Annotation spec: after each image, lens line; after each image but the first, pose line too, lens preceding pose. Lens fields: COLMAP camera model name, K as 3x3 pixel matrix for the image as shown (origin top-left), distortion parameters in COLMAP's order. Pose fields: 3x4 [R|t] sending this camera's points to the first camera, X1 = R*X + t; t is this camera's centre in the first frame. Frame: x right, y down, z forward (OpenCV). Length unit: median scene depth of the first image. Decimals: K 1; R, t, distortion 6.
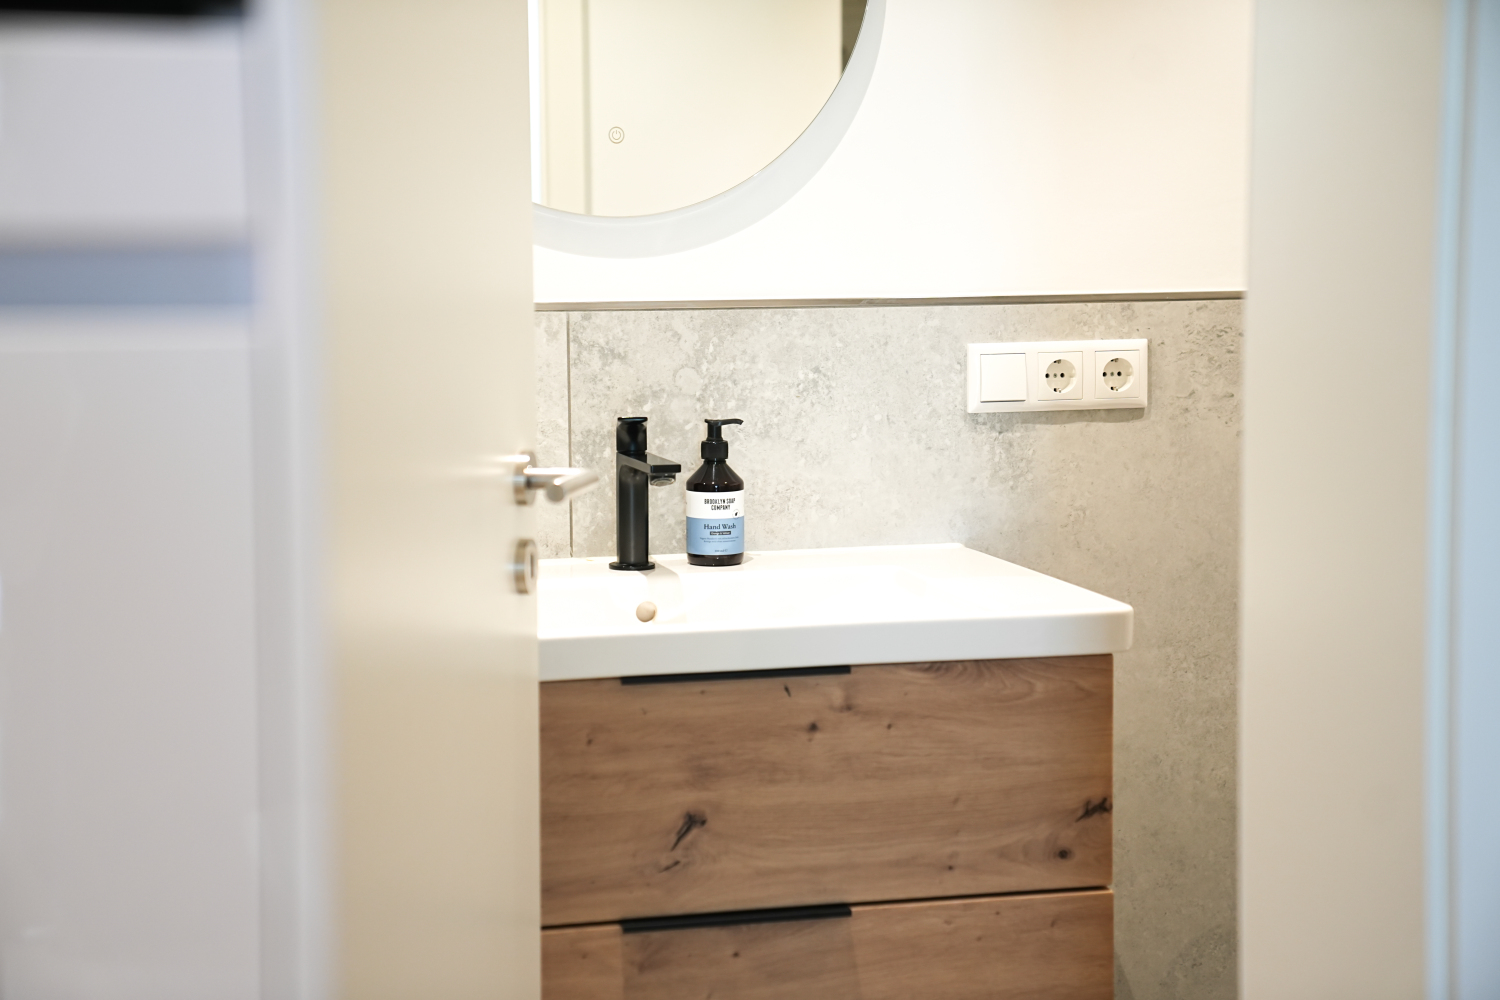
lens RADIAL K [[2931.5, 0, 749.5], [0, 2931.5, 497.8], [0, 0, 1]] dist [-0.072822, 0.000000]
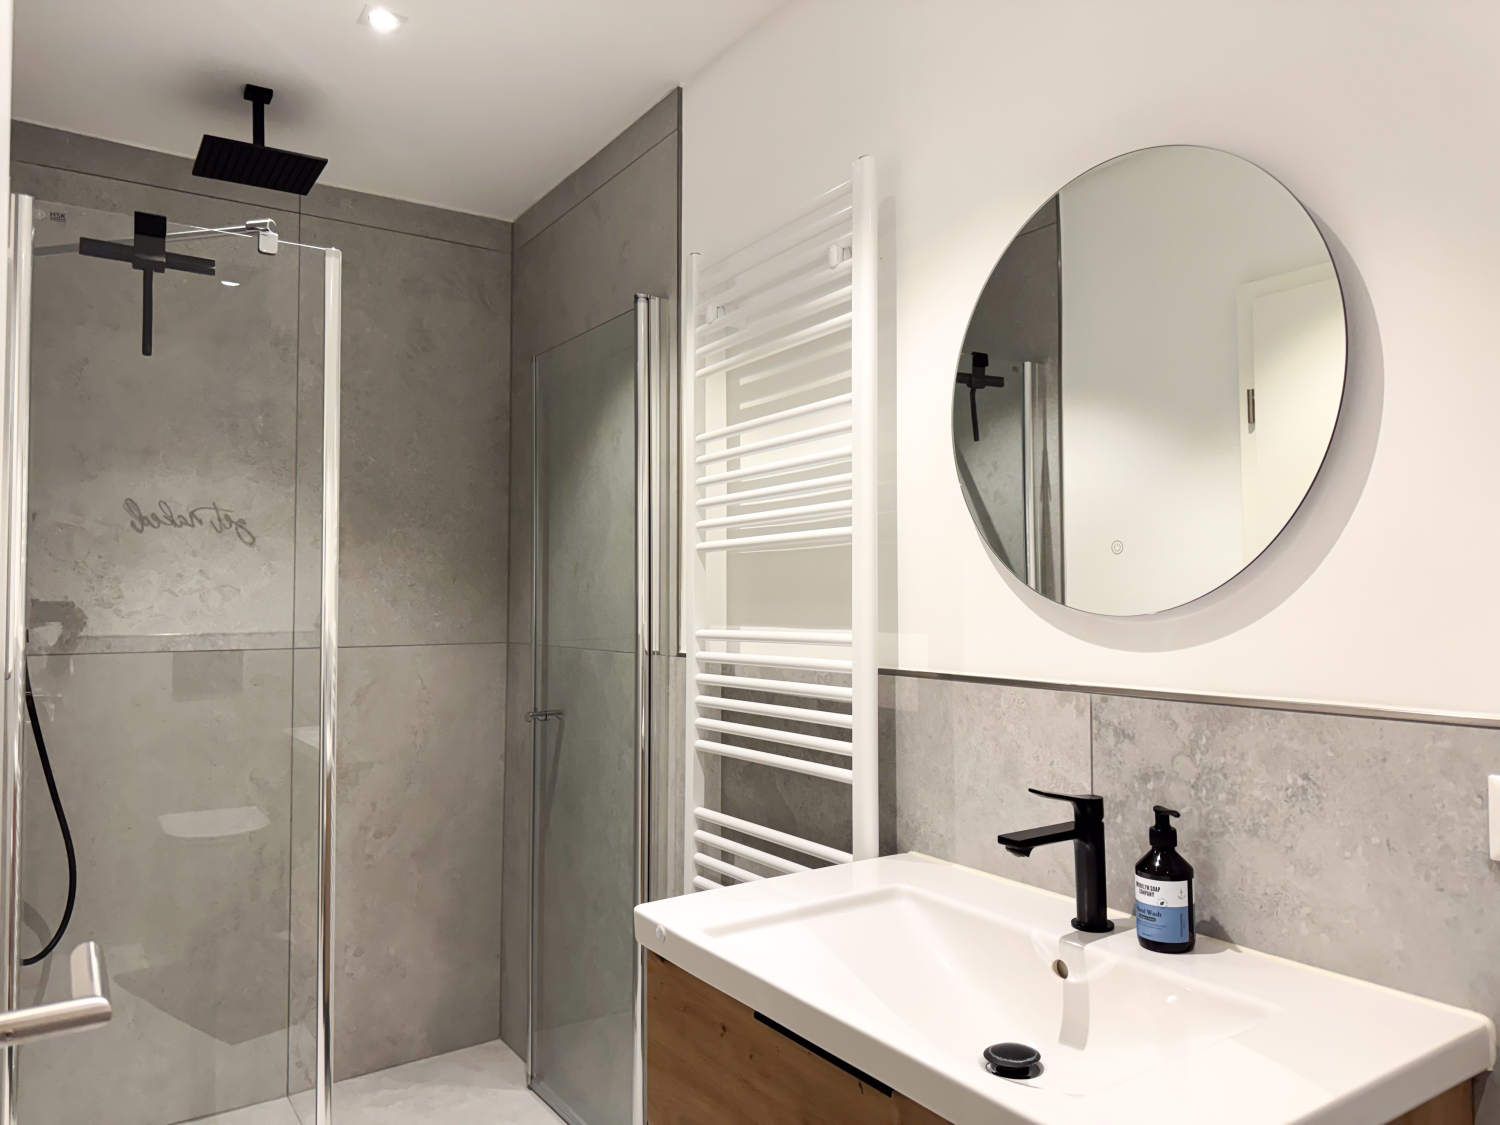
lens RADIAL K [[1093.2, 0, 747.9], [0, 1093.2, 564.1], [0, 0, 1]] dist [0.032692, -0.030025]
pose [[0.284129, -0.023763, -0.958492, 0.323767], [-0.083274, 0.995303, -0.049360, -0.081057], [0.955163, 0.093842, 0.280816, 0.722725]]
